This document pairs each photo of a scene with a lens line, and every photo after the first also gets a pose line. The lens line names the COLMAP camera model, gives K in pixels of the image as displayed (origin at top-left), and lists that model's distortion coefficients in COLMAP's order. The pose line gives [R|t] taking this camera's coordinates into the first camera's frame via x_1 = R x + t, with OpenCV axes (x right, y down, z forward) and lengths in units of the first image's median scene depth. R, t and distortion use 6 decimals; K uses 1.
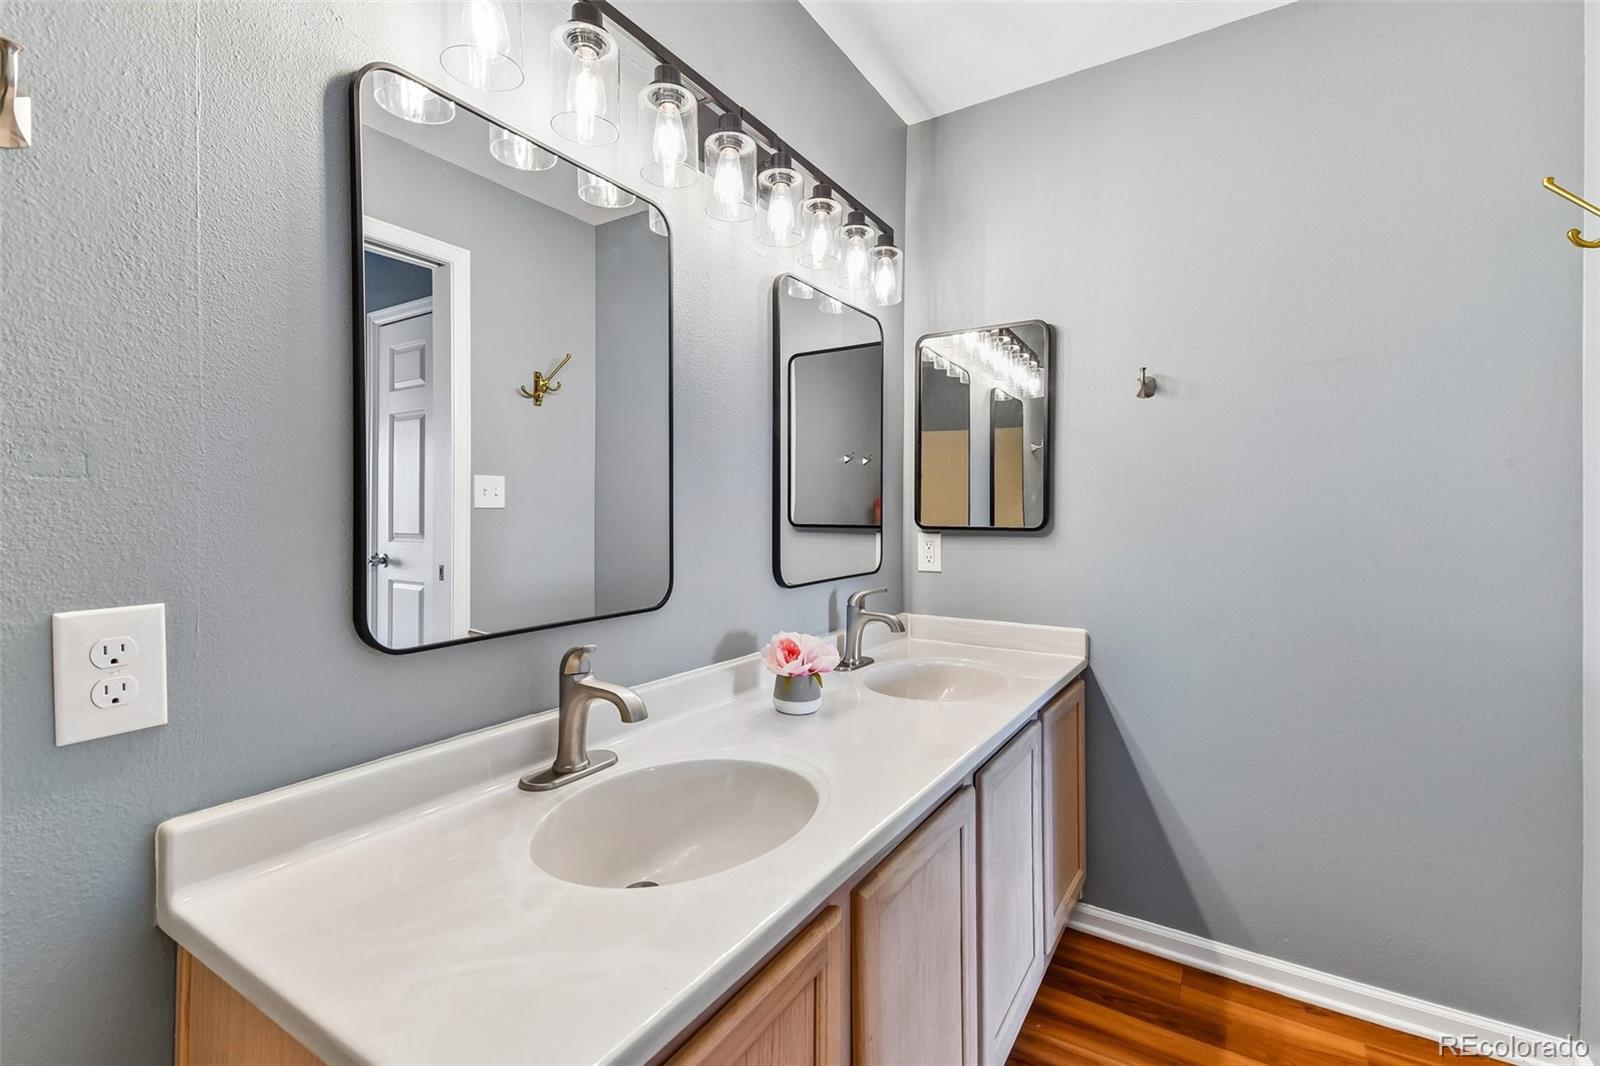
lens RADIAL K [[700.2, 0, 798.3], [0, 700.2, 517.3], [0, 0, 1]] dist [0.042767, -0.014448]
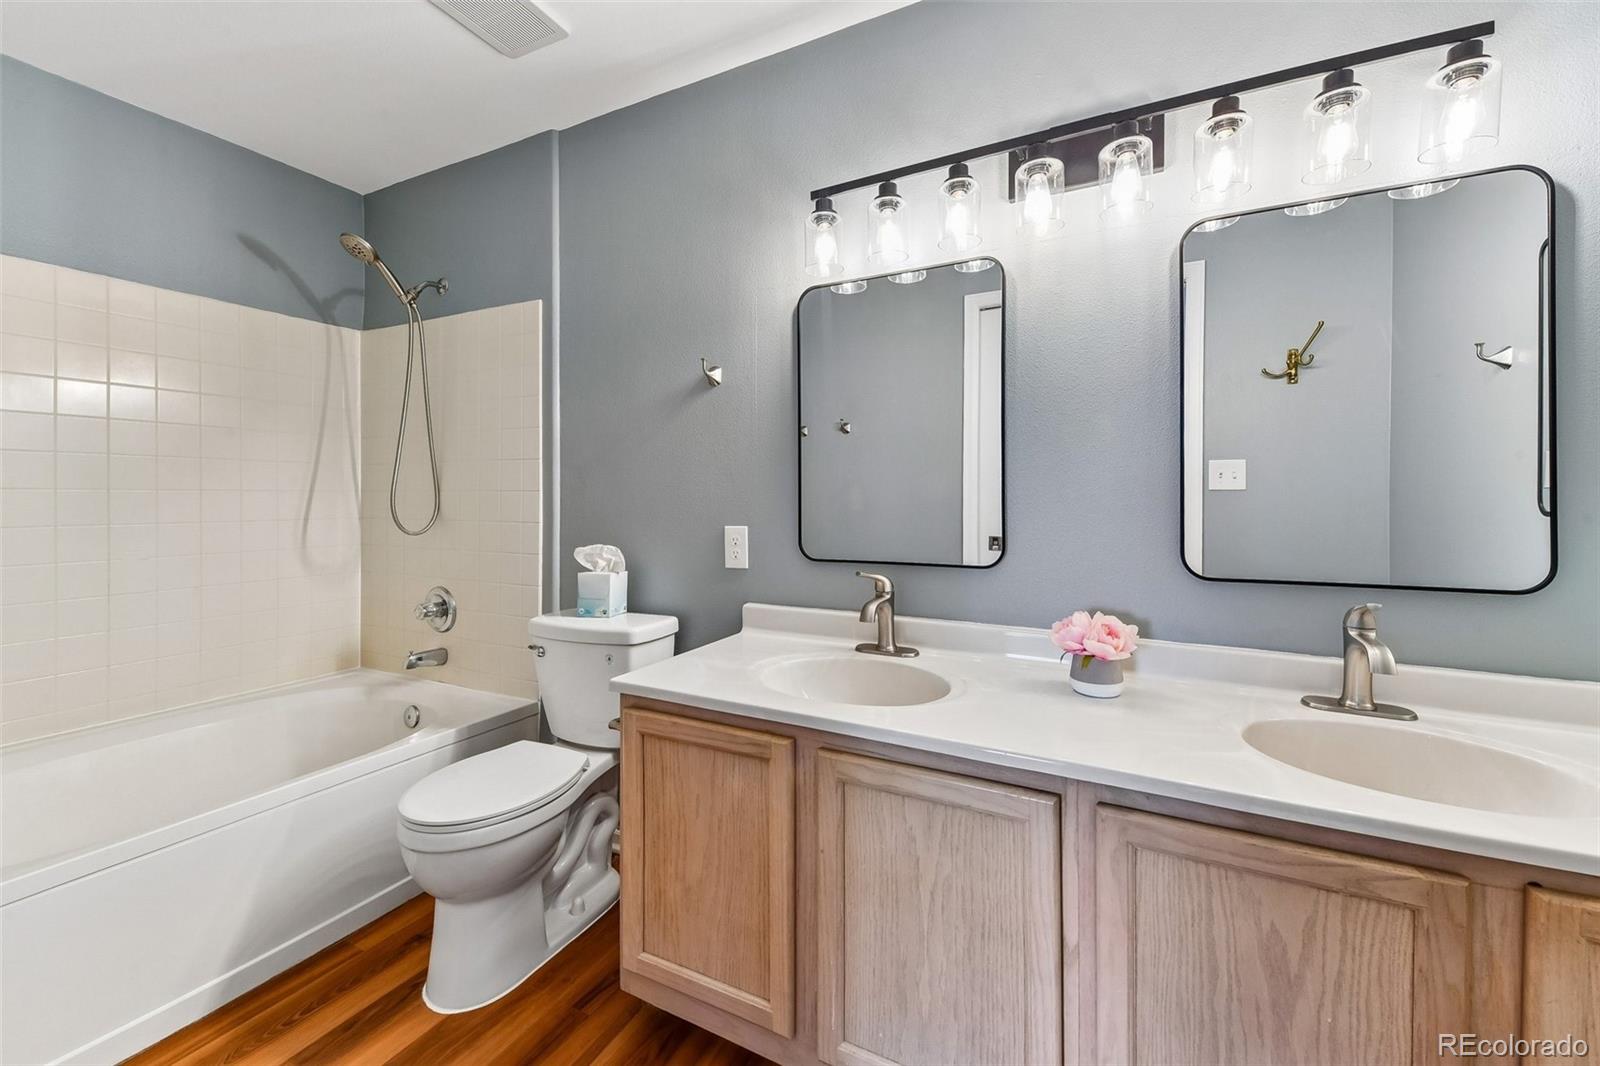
lens RADIAL K [[632.5, 0, 802.6], [0, 632.5, 496.9], [0, 0, 1]] dist [0.029027, -0.012099]
pose [[0.105650, -0.002821, -0.994399, 0.616954], [-0.007913, 0.999962, -0.003678, 0.004712], [0.994372, 0.008257, 0.105624, 0.360723]]
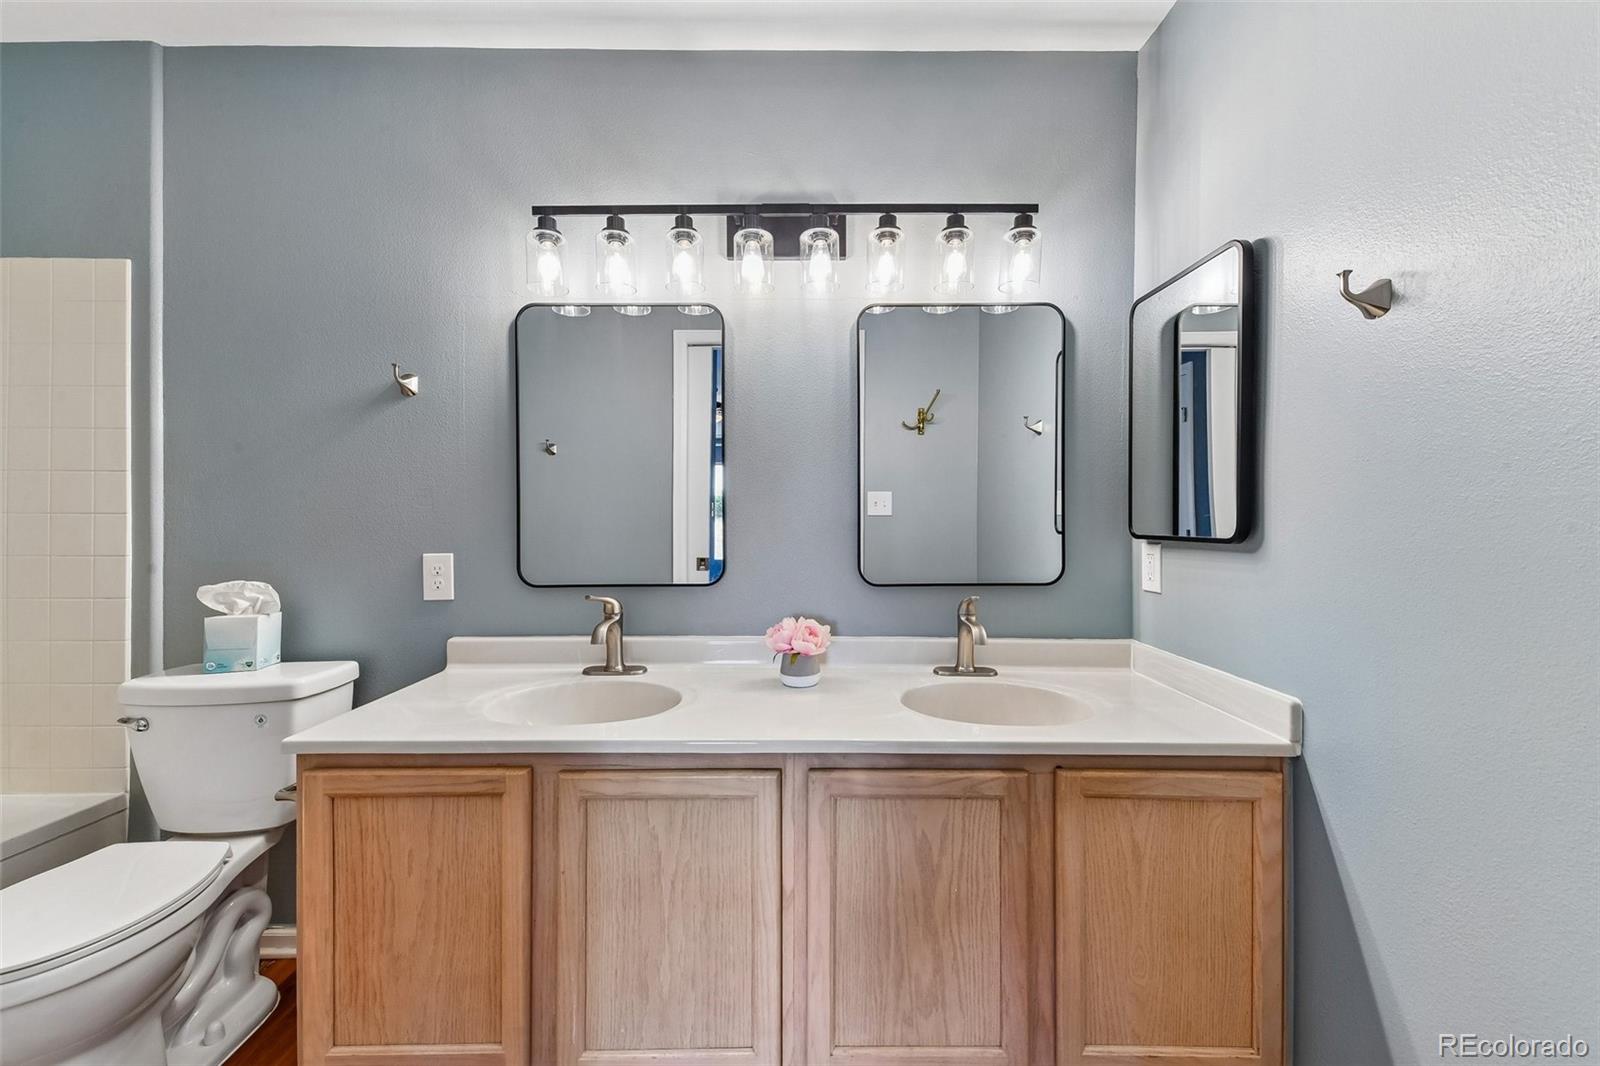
lens RADIAL K [[627.2, 0, 798.9], [0, 627.2, 522.0], [0, 0, 1]] dist [0.030491, -0.011978]
pose [[0.547122, -0.001683, -0.837051, 0.647450], [-0.005374, 0.999970, -0.005524, 0.004877], [0.837036, 0.007521, 0.547096, 0.303399]]
